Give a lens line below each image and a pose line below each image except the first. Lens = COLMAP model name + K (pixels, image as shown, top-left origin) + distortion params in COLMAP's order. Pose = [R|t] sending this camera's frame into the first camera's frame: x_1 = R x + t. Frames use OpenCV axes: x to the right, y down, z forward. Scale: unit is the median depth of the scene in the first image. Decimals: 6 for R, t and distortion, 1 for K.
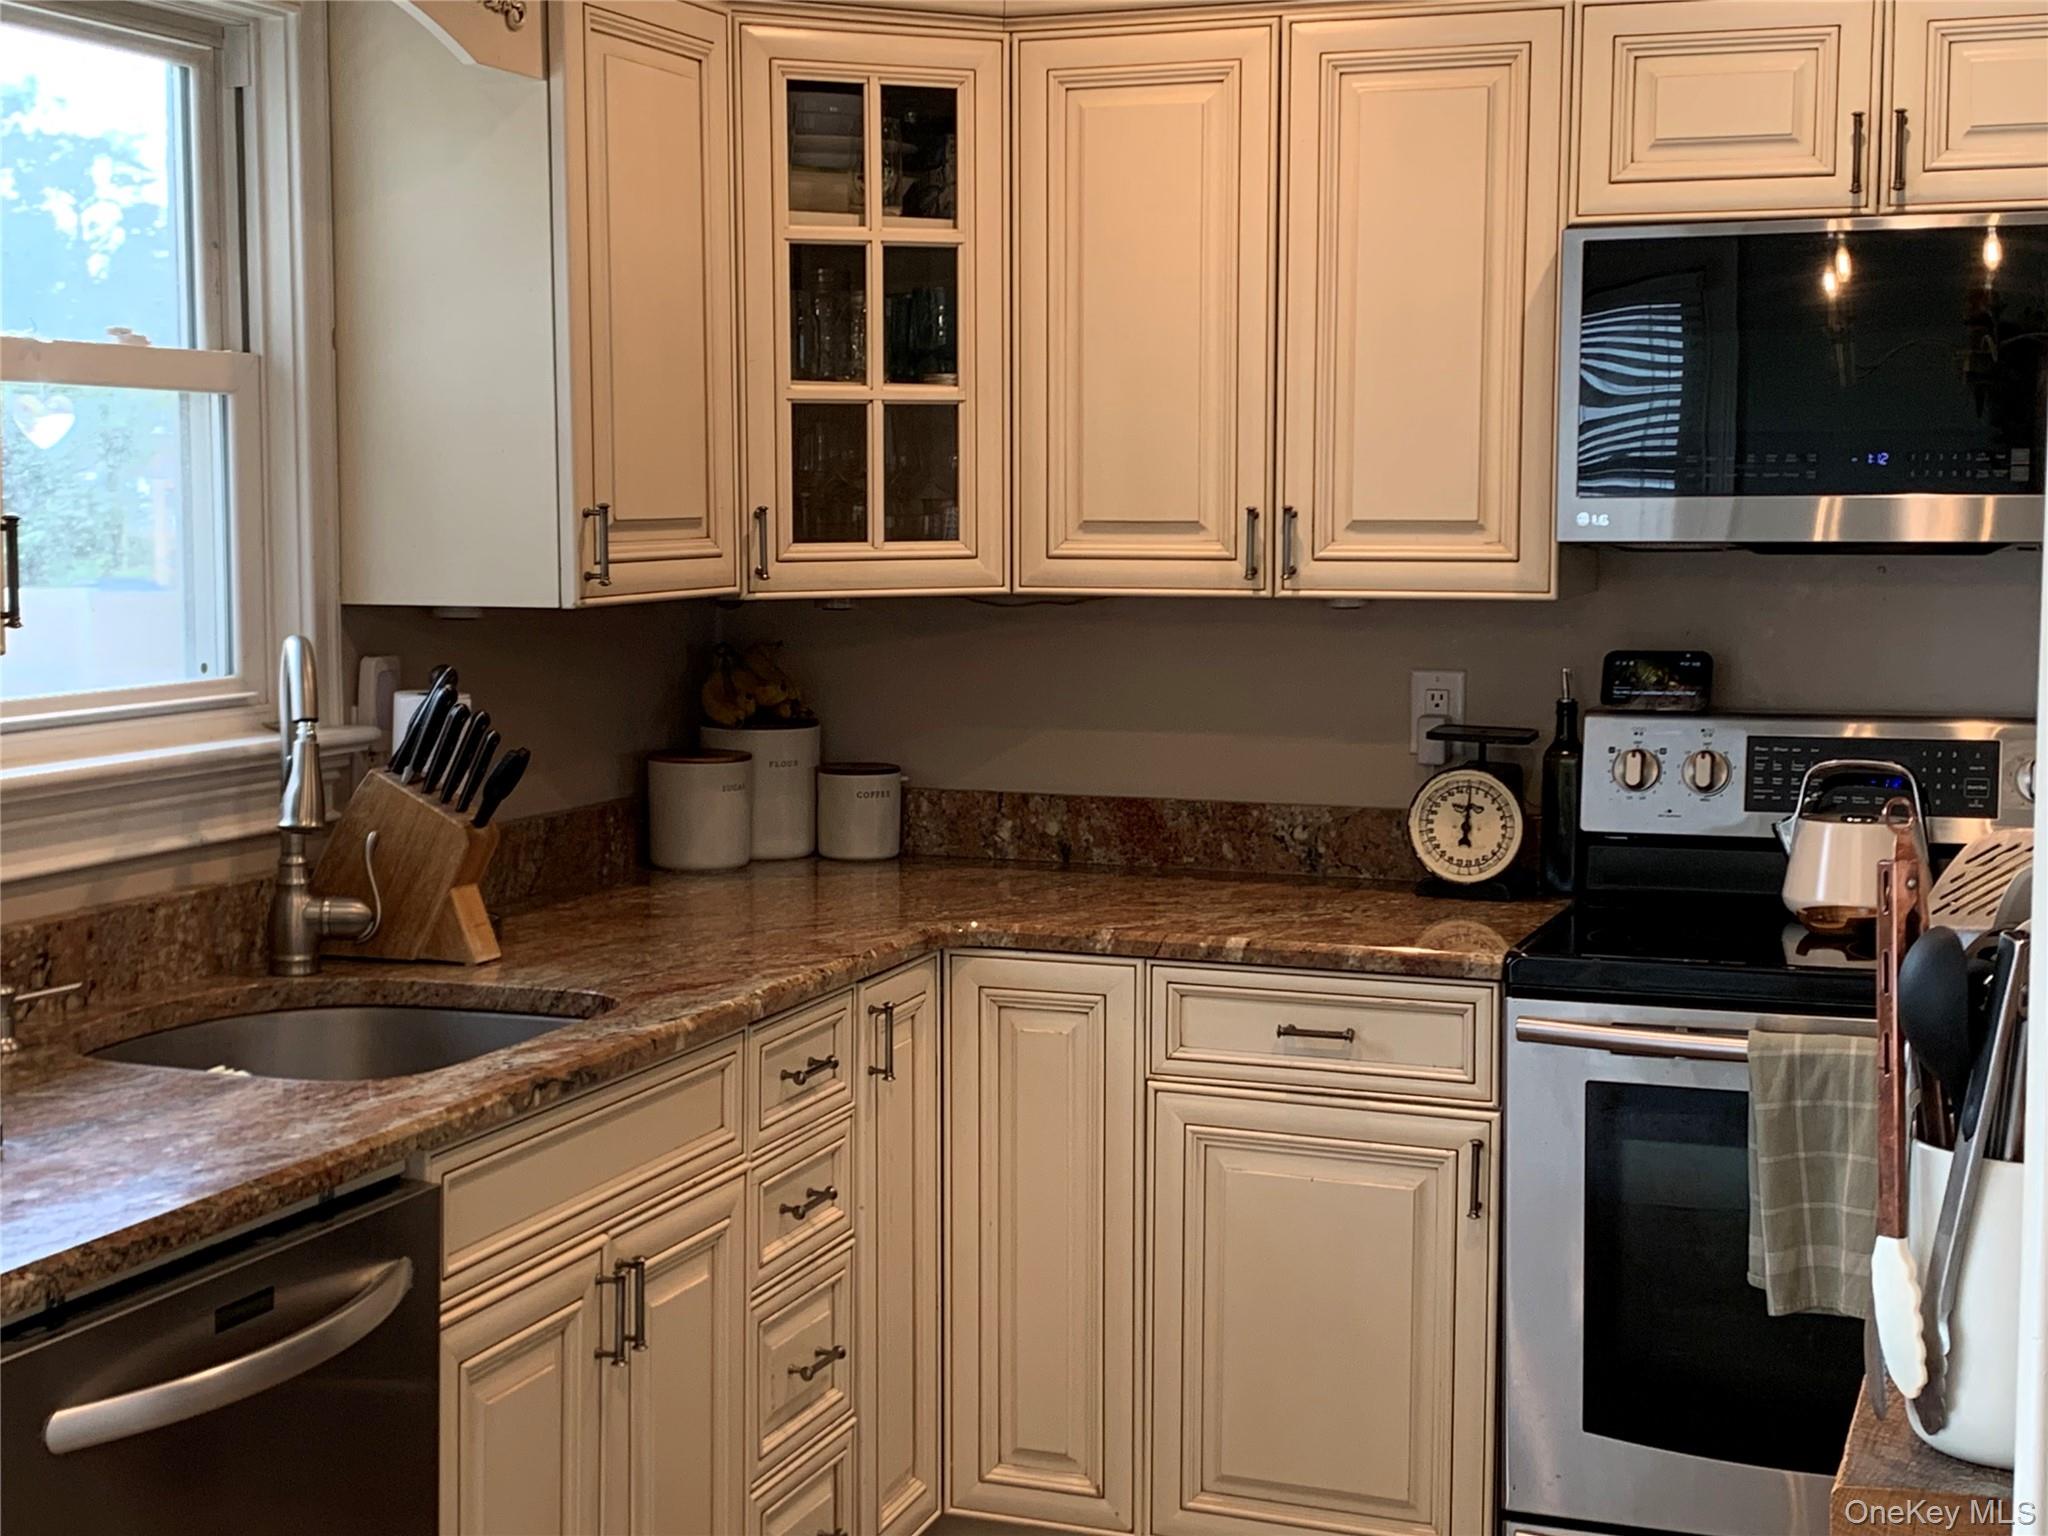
lens RADIAL K [[2807.8, 0, 1023.3], [0, 2807.8, 767.7], [0, 0, 1]] dist [0.116119, 0.000000]
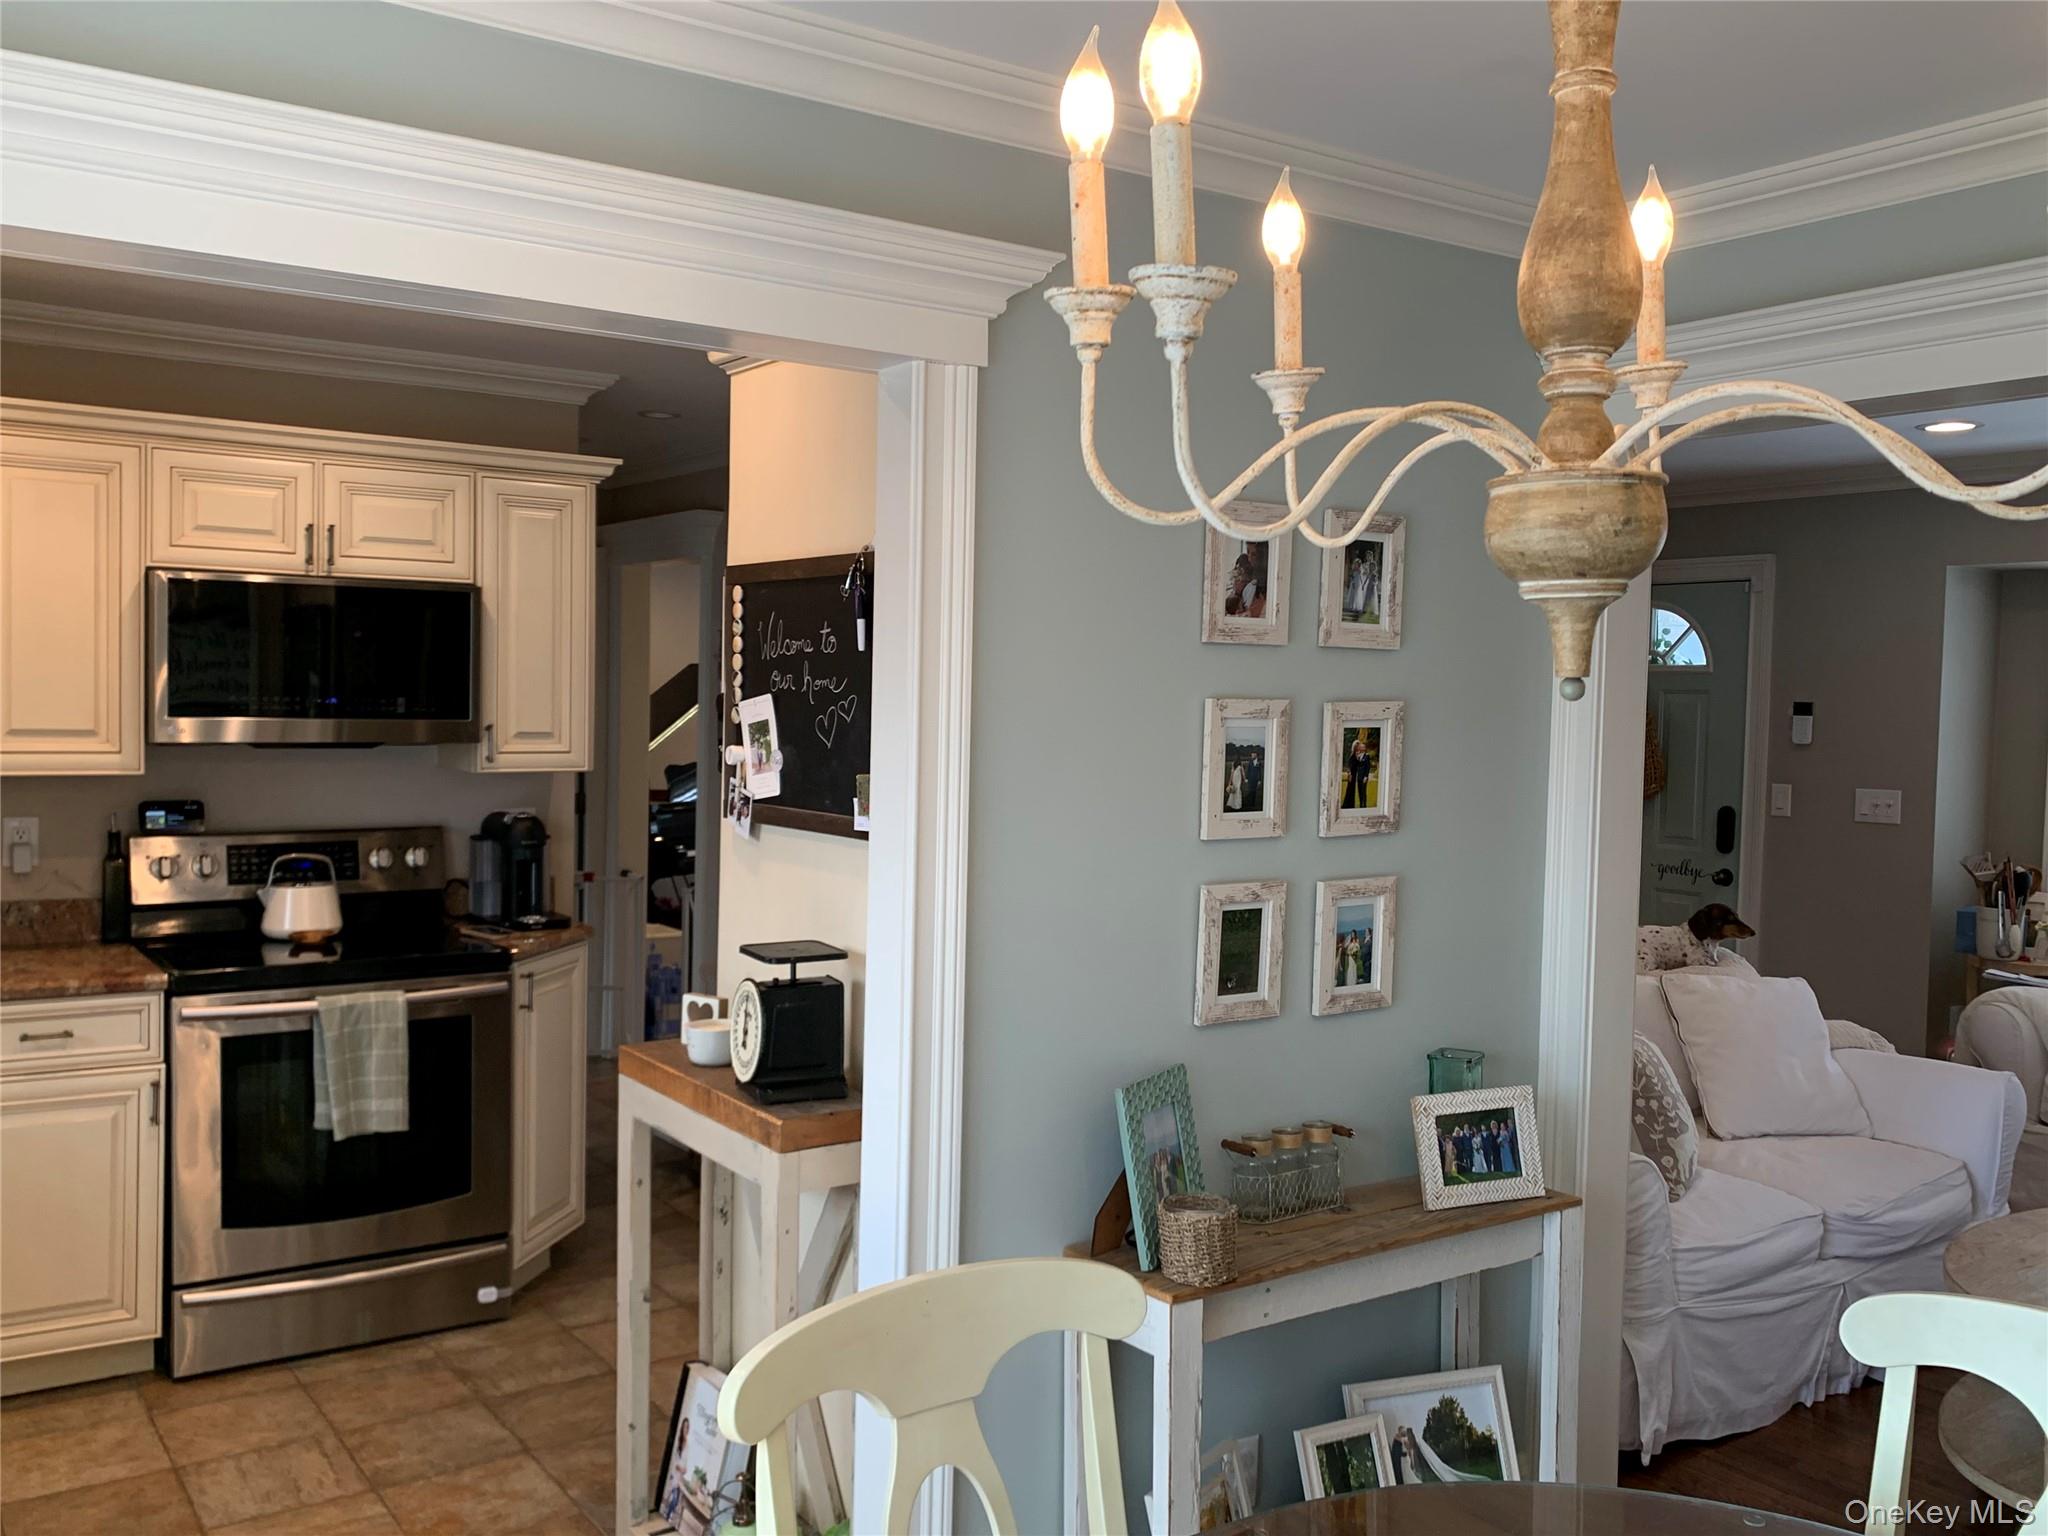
lens RADIAL K [[1774.8, 0, 1024.8], [0, 1774.8, 764.5], [0, 0, 1]] dist [-0.067325, -0.004513]
pose [[0.571209, -0.024529, 0.820438, -0.417549], [0.061484, 0.998024, -0.012968, -0.018804], [-0.818498, 0.057851, 0.571589, -0.082114]]
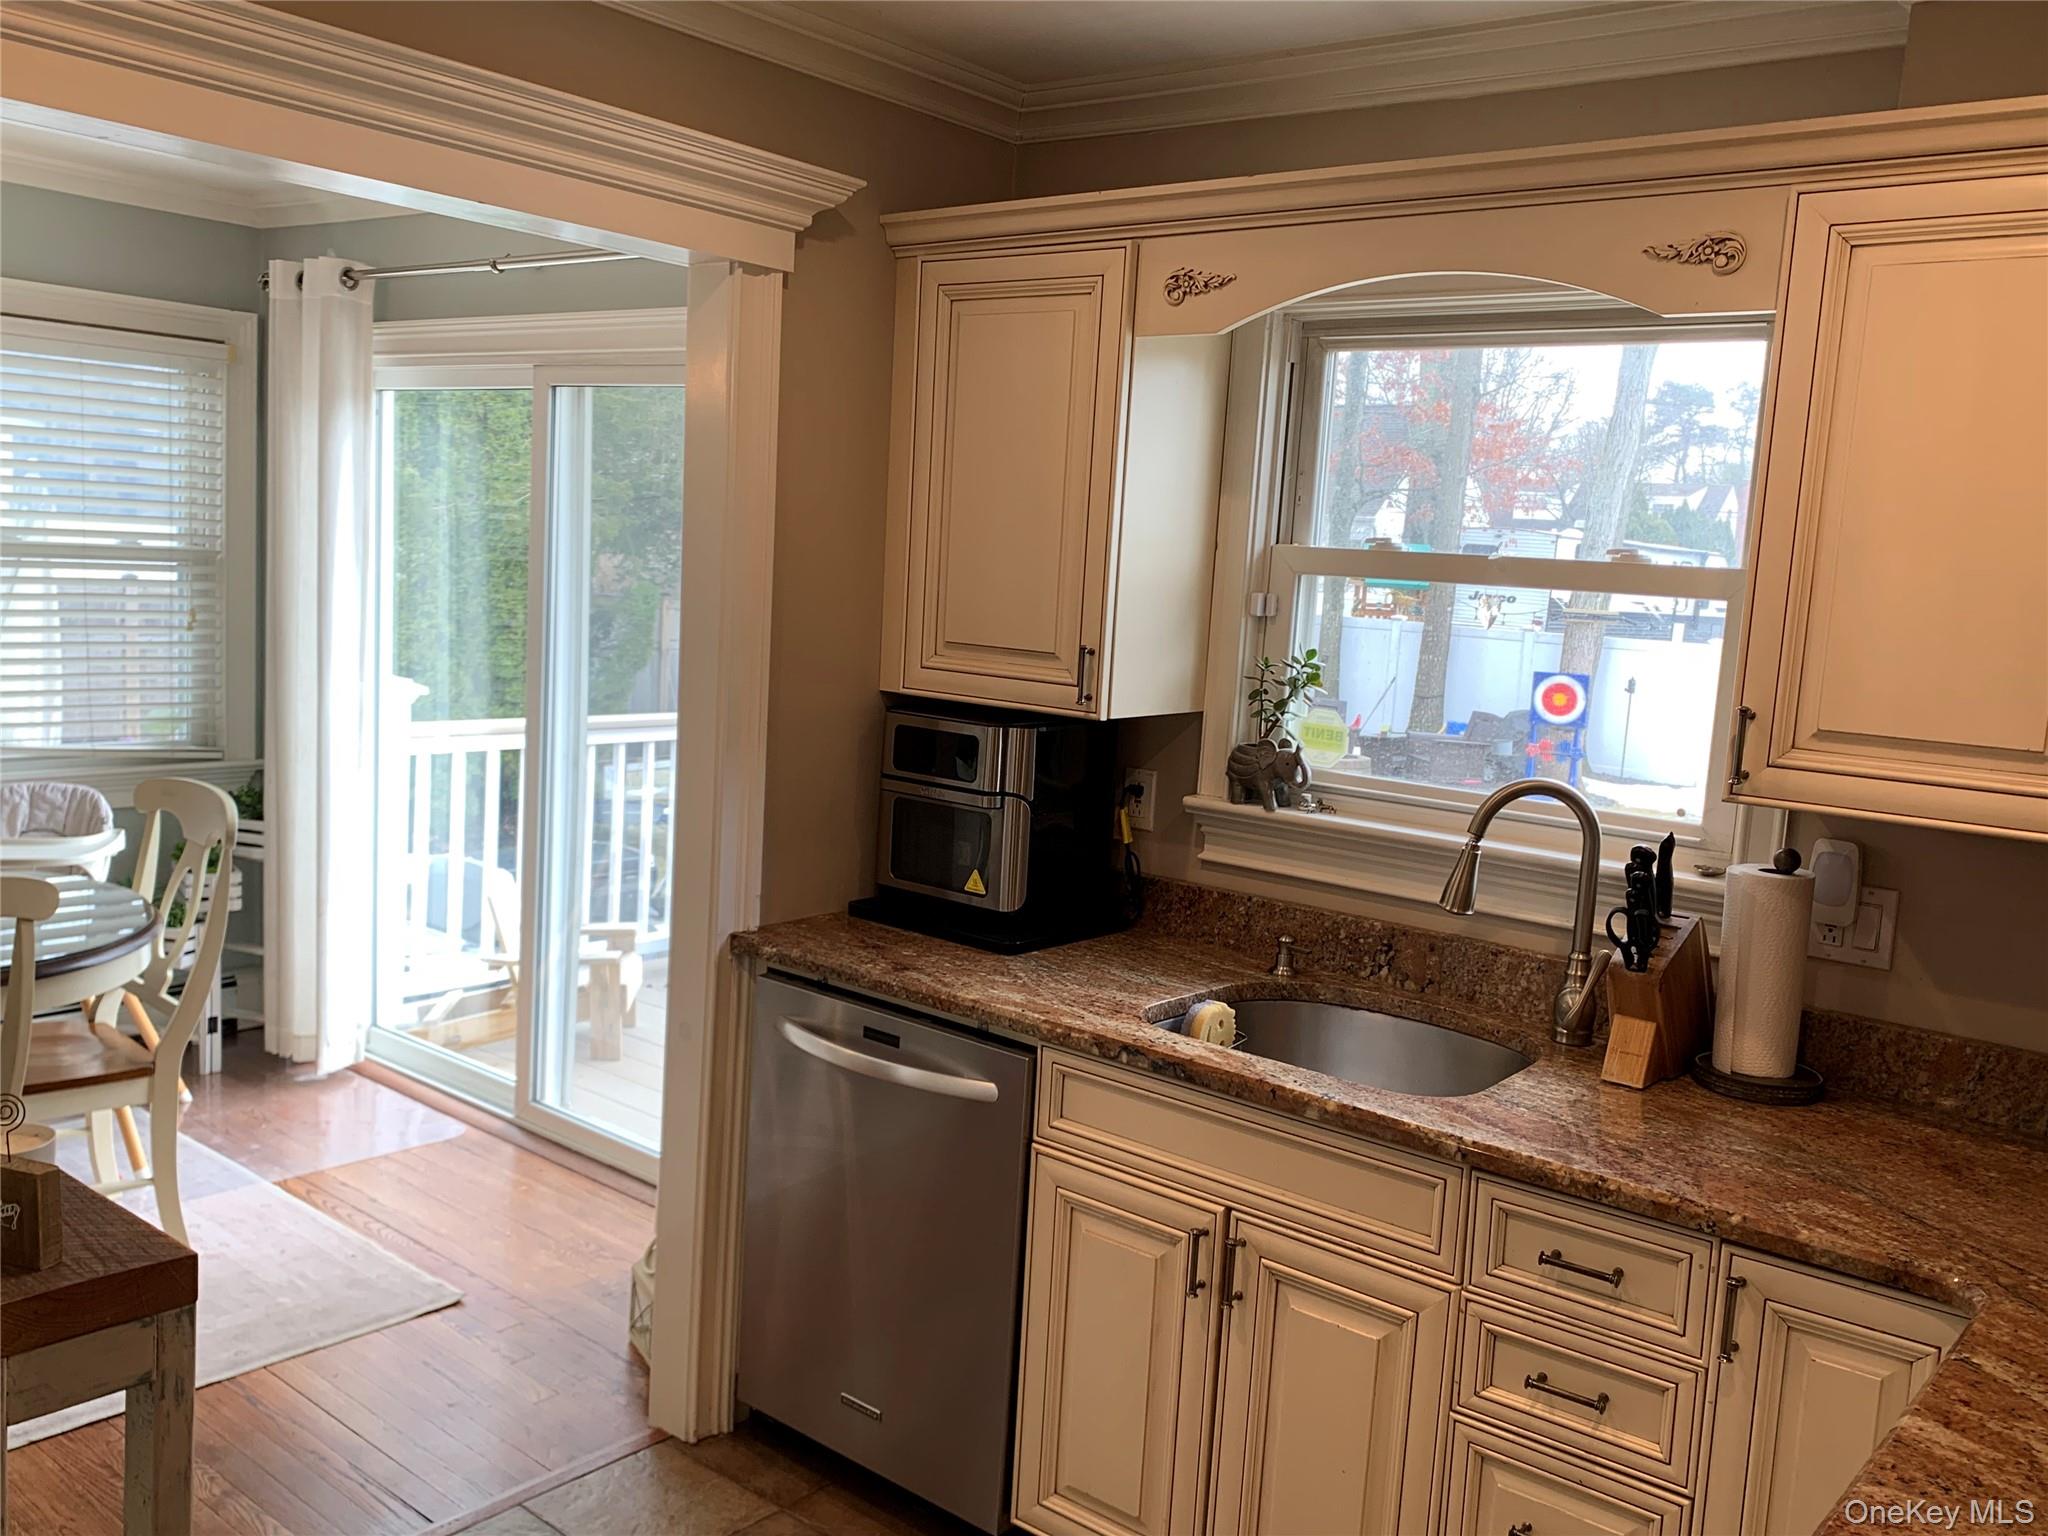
lens RADIAL K [[1774.8, 0, 1023.0], [0, 1774.8, 766.5], [0, 0, 1]] dist [-0.067325, -0.004513]
pose [[-0.318855, 0.092577, -0.943272, 0.224086], [-0.162990, 0.975037, 0.150790, -0.051336], [0.933684, 0.201824, -0.295806, 0.385452]]
